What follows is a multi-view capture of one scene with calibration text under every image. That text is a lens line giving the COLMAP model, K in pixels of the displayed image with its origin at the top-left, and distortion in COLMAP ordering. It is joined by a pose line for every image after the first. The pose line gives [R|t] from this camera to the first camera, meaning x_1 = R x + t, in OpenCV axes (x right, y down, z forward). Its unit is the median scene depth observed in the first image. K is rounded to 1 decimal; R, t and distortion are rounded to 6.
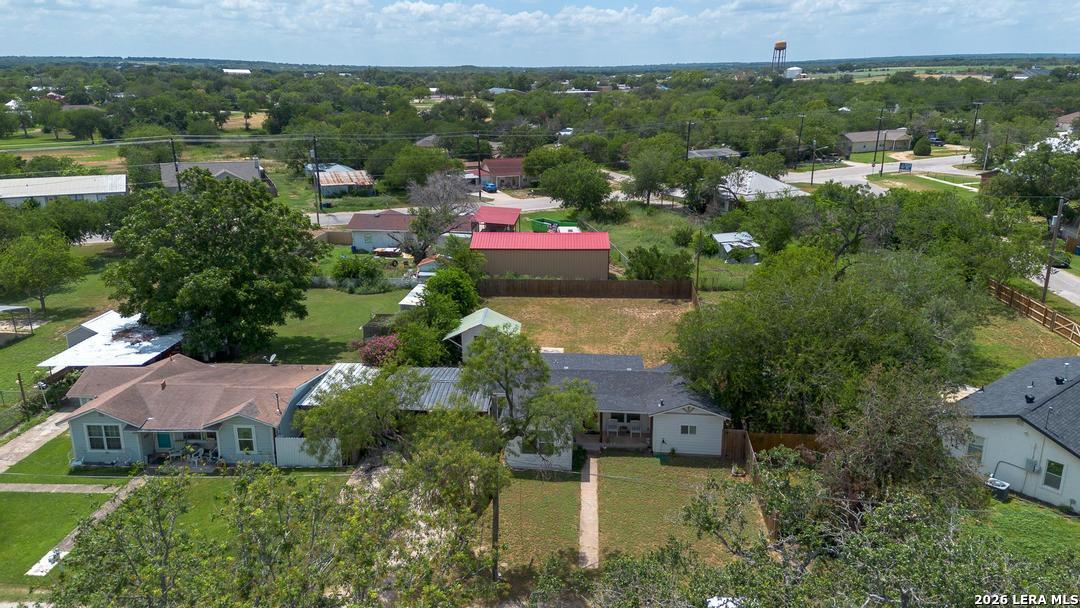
lens RADIAL K [[744.1, 0, 539.9], [0, 744.1, 308.6], [0, 0, 1]] dist [0.274467, -0.259298]
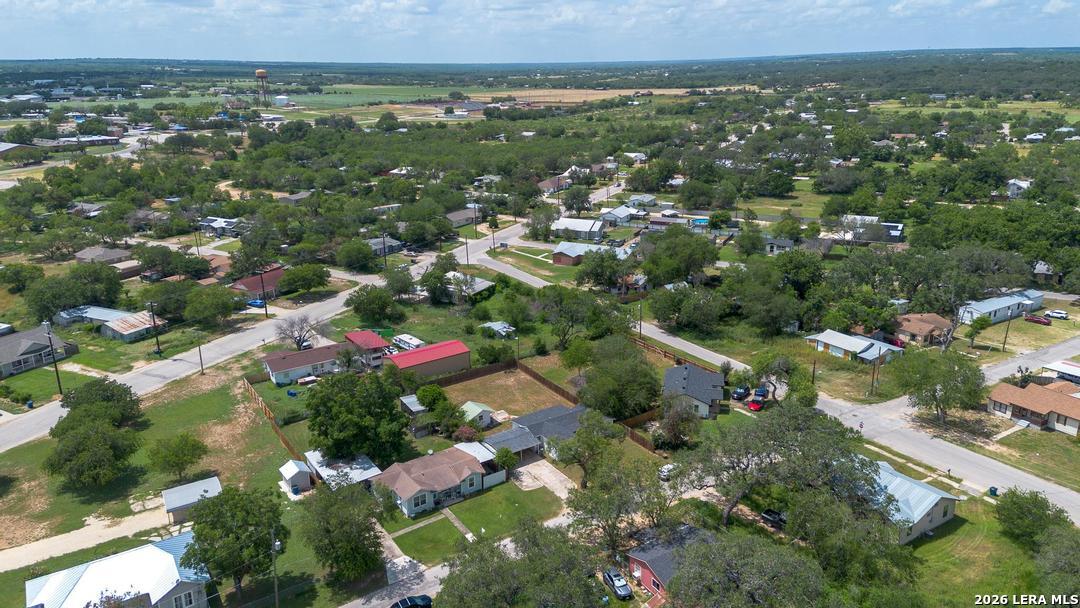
lens RADIAL K [[744.1, 0, 538.5], [0, 744.1, 308.5], [0, 0, 1]] dist [0.274467, -0.259298]
pose [[0.788185, -0.191813, 0.584783, -0.561769], [0.190128, 0.979601, 0.065056, -0.181915], [-0.585333, 0.059907, 0.808577, -0.411213]]
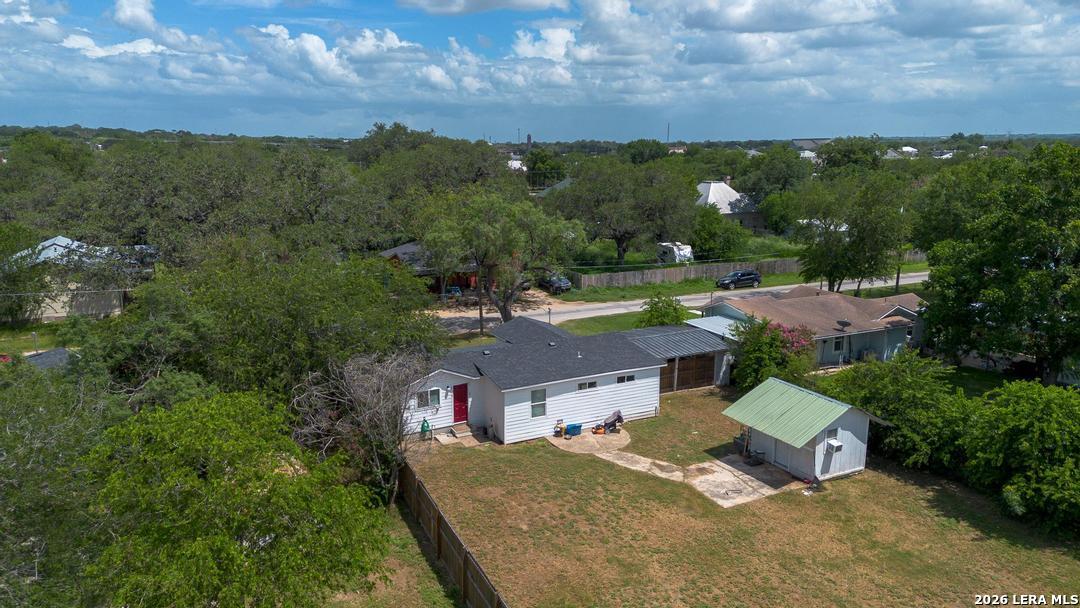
lens RADIAL K [[744.1, 0, 543.7], [0, 744.1, 310.5], [0, 0, 1]] dist [0.274467, -0.259298]
pose [[-0.850050, 0.119273, -0.513019, 0.196086], [-0.150573, 0.878341, 0.453701, -0.142174], [0.504720, 0.462915, -0.728675, 0.654835]]
